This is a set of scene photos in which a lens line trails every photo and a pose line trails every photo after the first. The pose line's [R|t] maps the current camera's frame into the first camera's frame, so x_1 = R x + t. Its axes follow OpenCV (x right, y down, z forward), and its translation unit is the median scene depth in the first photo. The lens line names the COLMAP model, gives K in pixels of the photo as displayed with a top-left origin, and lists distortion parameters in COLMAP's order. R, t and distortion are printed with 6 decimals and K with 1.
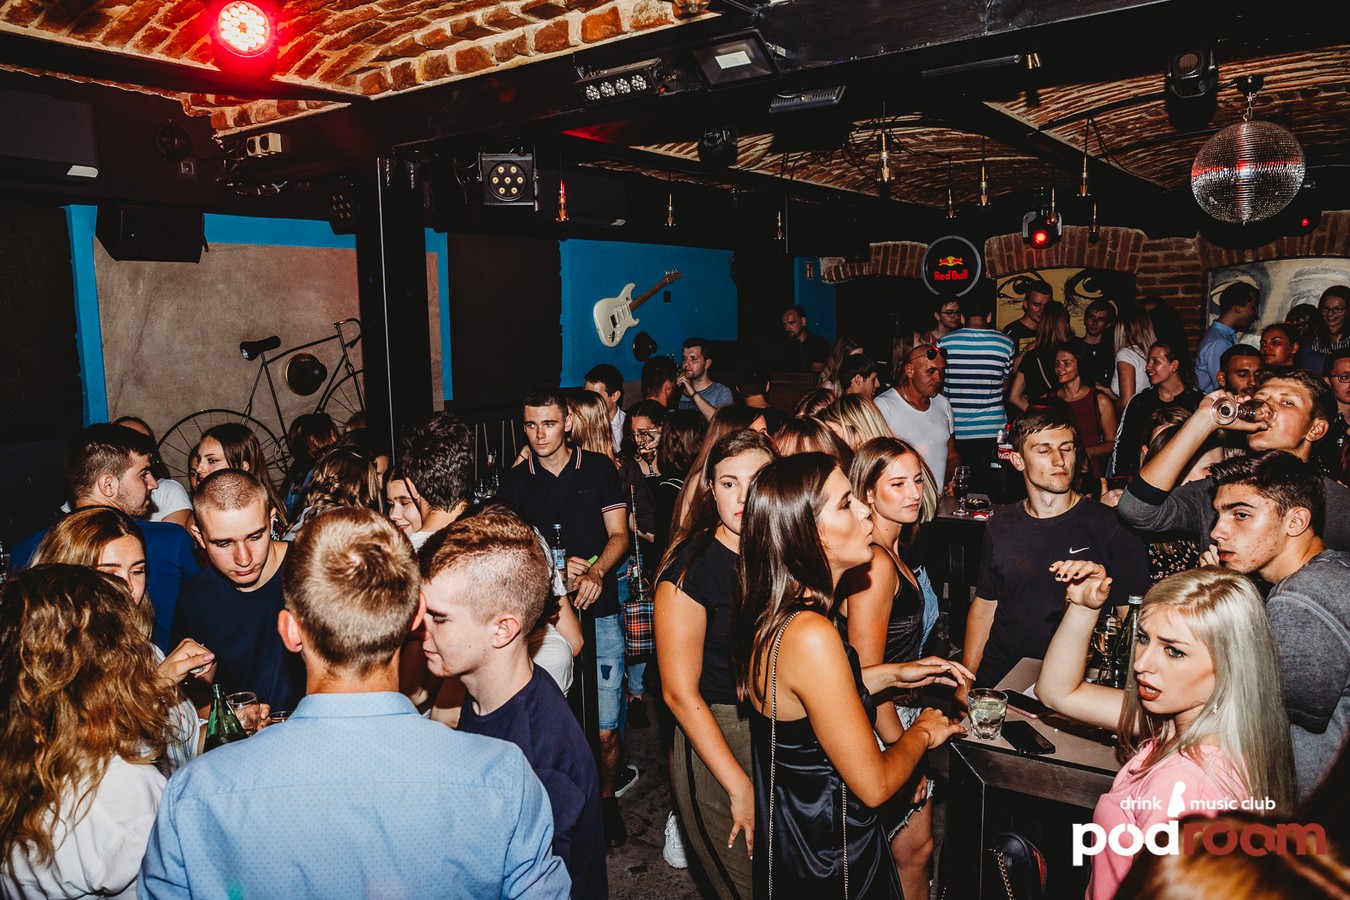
lens RADIAL K [[1012.2, 0, 675.0], [0, 1012.2, 450.0], [0, 0, 1]] dist [-0.088894, 0.097712]
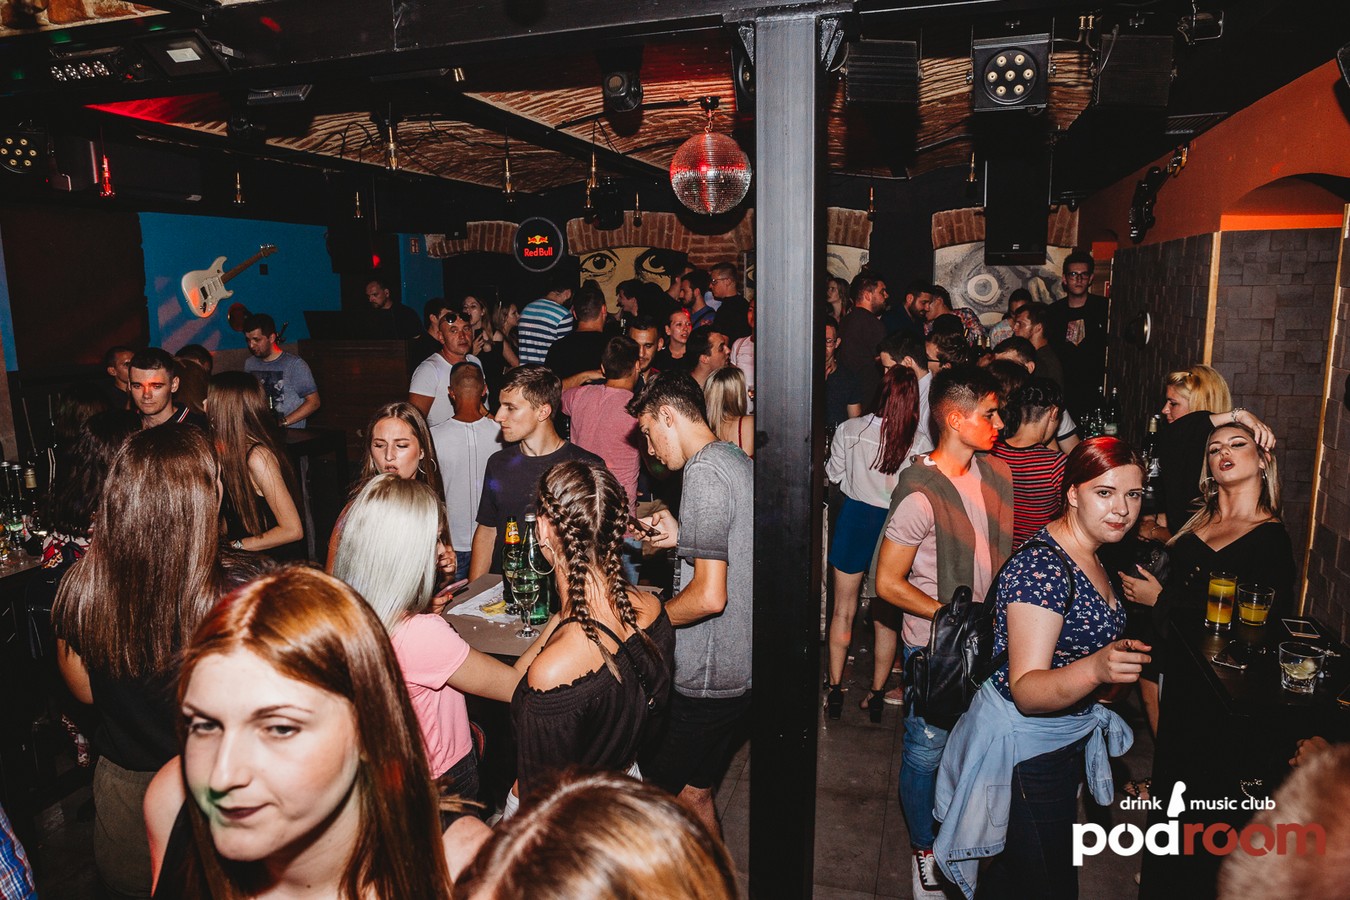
lens RADIAL K [[922.0, 0, 667.9], [0, 922.0, 449.8], [0, 0, 1]] dist [-0.101937, 0.082344]
pose [[0.943105, -0.046706, 0.329199, 0.119222], [0.032475, 0.998290, 0.048601, 0.007648], [-0.330907, -0.035145, 0.943009, -0.067232]]
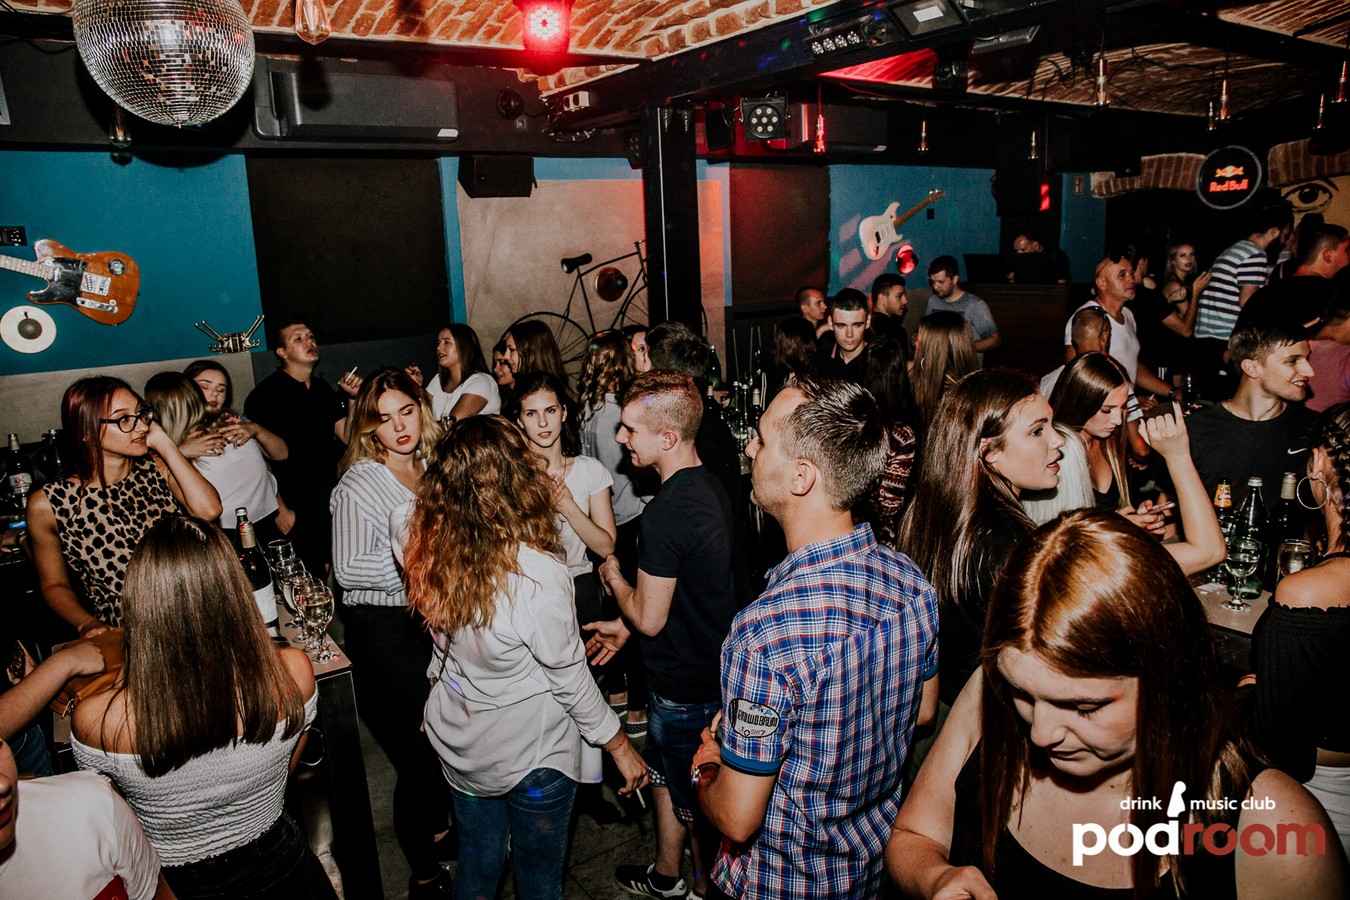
lens RADIAL K [[922.0, 0, 667.9], [0, 922.0, 449.8], [0, 0, 1]] dist [-0.101937, 0.082344]
pose [[0.949581, 0.049691, -0.309560, 0.066892], [-0.018192, 0.994429, 0.103826, 0.009754], [0.312995, -0.092959, 0.945194, -0.082507]]
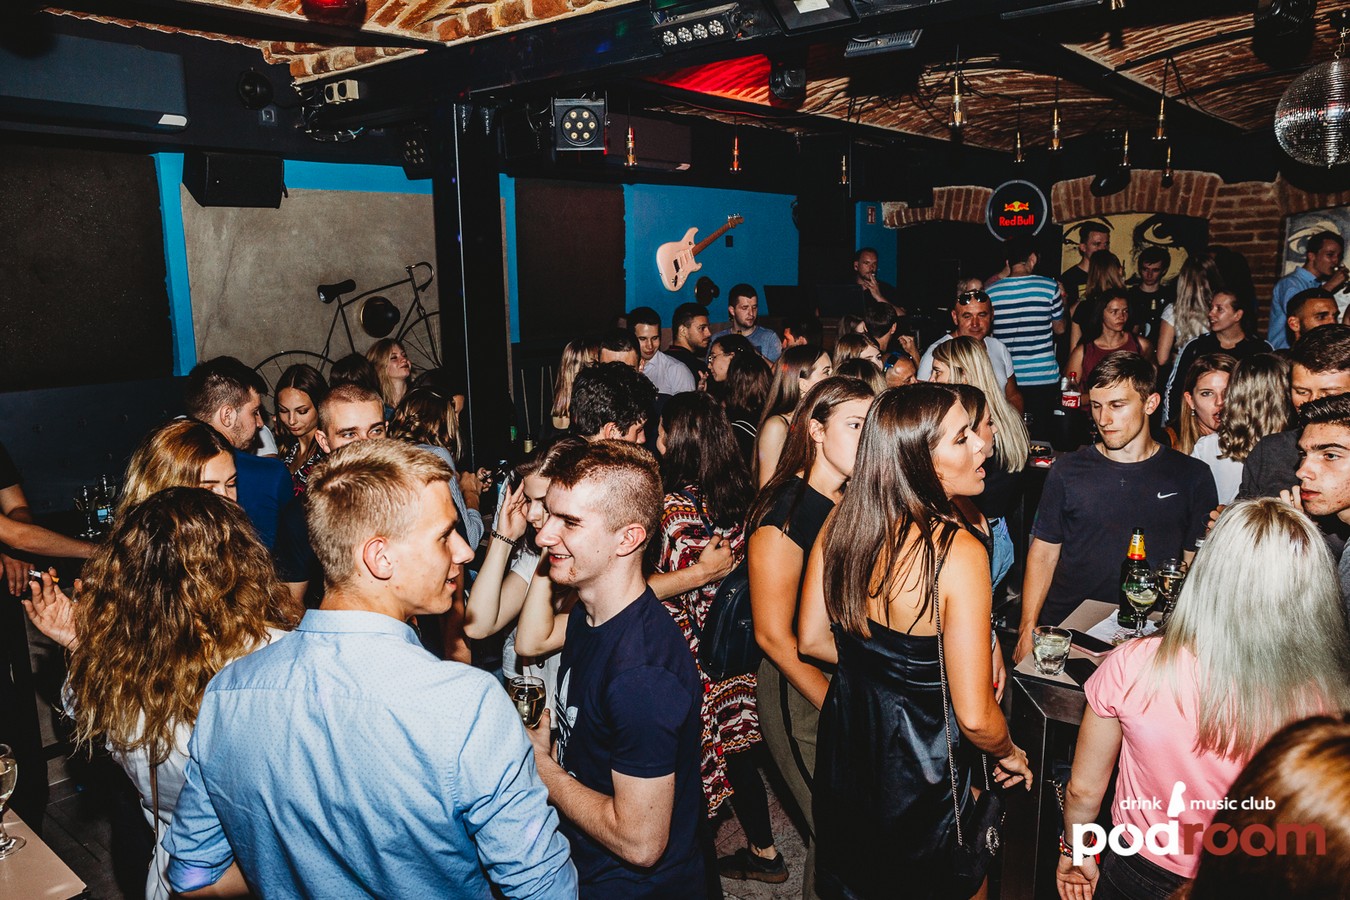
lens RADIAL K [[1008.7, 0, 668.4], [0, 1008.7, 456.4], [0, 0, 1]] dist [-0.092479, 0.096807]
pose [[0.998231, 0.012871, -0.058040, -0.012074], [-0.009368, 0.998141, 0.060225, 0.002757], [0.058707, -0.059575, 0.996496, -0.016467]]
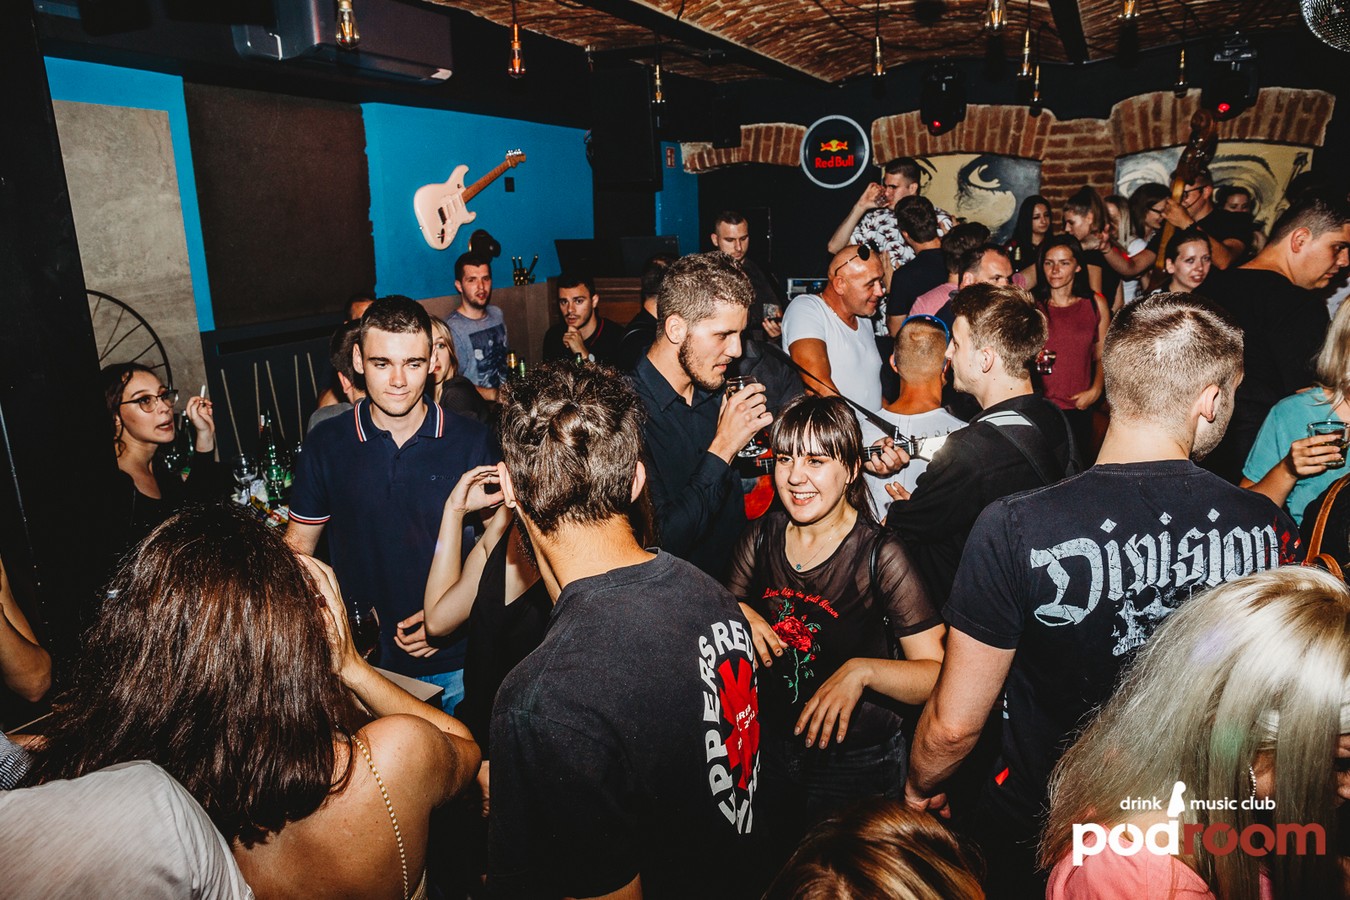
lens RADIAL K [[929.1, 0, 671.1], [0, 929.1, 455.8], [0, 0, 1]] dist [-0.112530, 0.095229]
pose [[0.985006, -0.049555, 0.165249, -0.020625], [0.029806, 0.992336, 0.119920, -0.037976], [-0.169925, -0.113196, 0.978934, 0.411104]]
